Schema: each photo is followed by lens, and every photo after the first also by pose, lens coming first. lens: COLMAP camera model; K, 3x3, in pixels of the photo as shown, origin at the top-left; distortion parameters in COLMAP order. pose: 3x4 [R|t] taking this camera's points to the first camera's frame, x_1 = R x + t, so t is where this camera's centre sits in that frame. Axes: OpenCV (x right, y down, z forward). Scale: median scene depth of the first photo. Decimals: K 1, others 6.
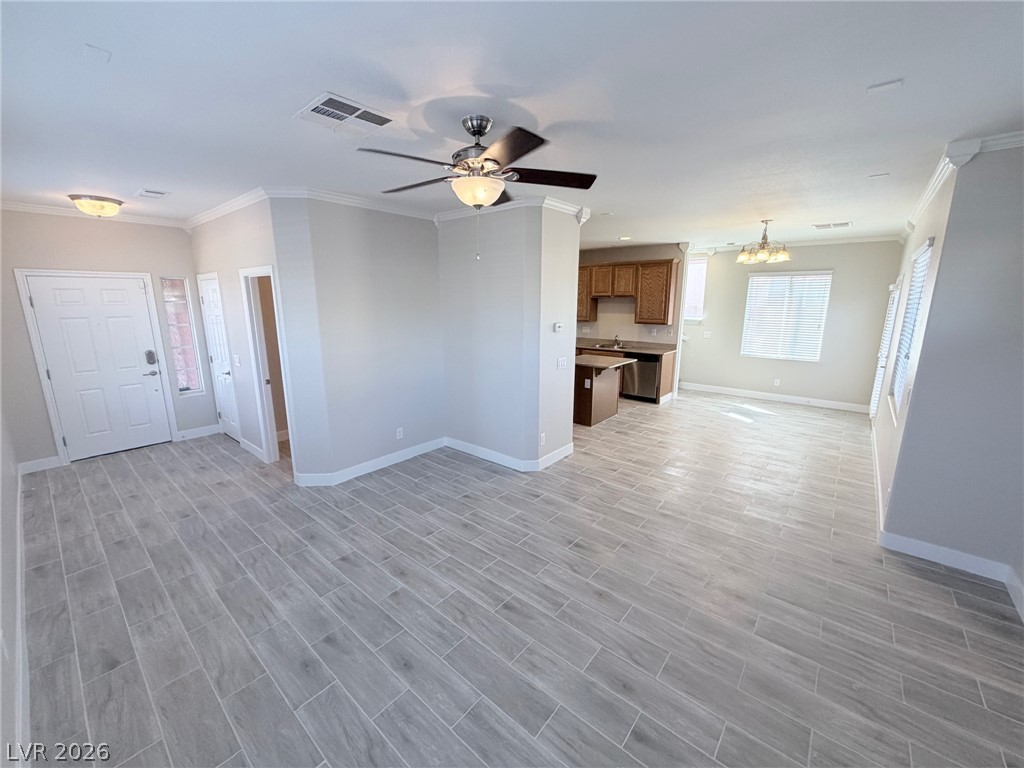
lens RADIAL K [[408.2, 0, 508.4], [0, 408.2, 380.3], [0, 0, 1]] dist [-0.003250, -0.000533]
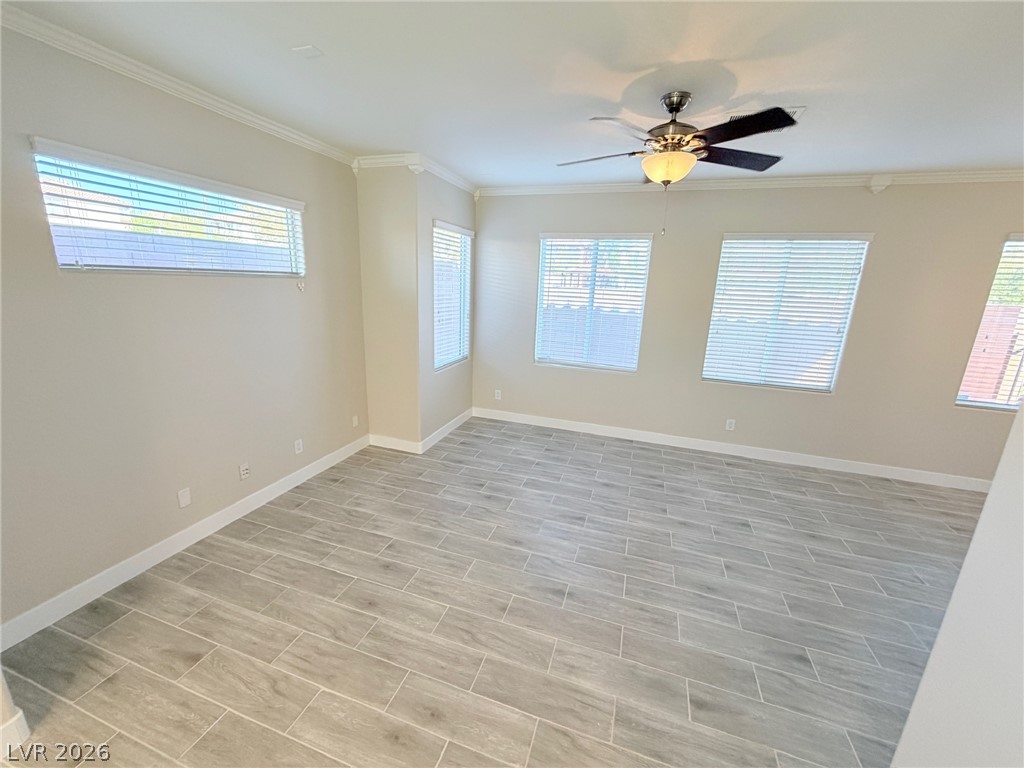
lens RADIAL K [[408.2, 0, 510.0], [0, 408.2, 385.1], [0, 0, 1]] dist [-0.003250, -0.000533]
pose [[-0.927665, 0.059712, -0.368609, 0.597285], [-0.106715, 0.903571, 0.414936, -0.299640], [0.357841, 0.424257, -0.831839, 1.661464]]
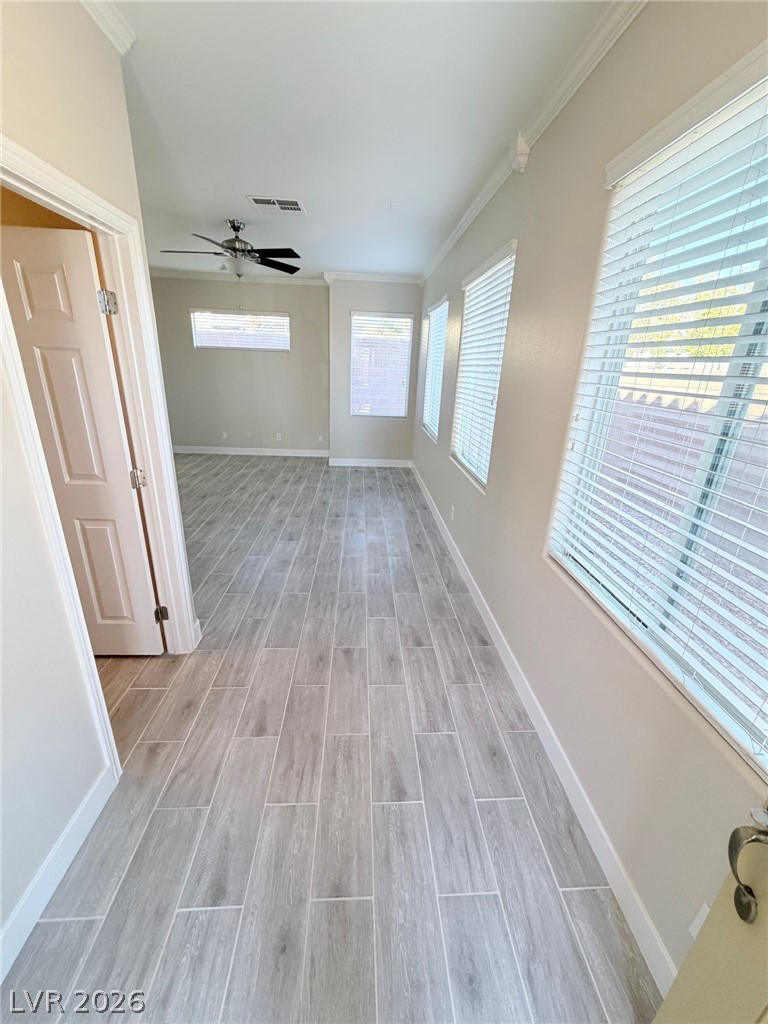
lens RADIAL K [[408.2, 0, 385.9], [0, 408.2, 513.0], [0, 0, 1]] dist [-0.003250, -0.000533]
pose [[-0.692316, -0.275964, 0.666740, -1.622663], [0.100270, 0.878227, 0.467615, -0.249575], [-0.714594, 0.390591, -0.580340, 1.662474]]
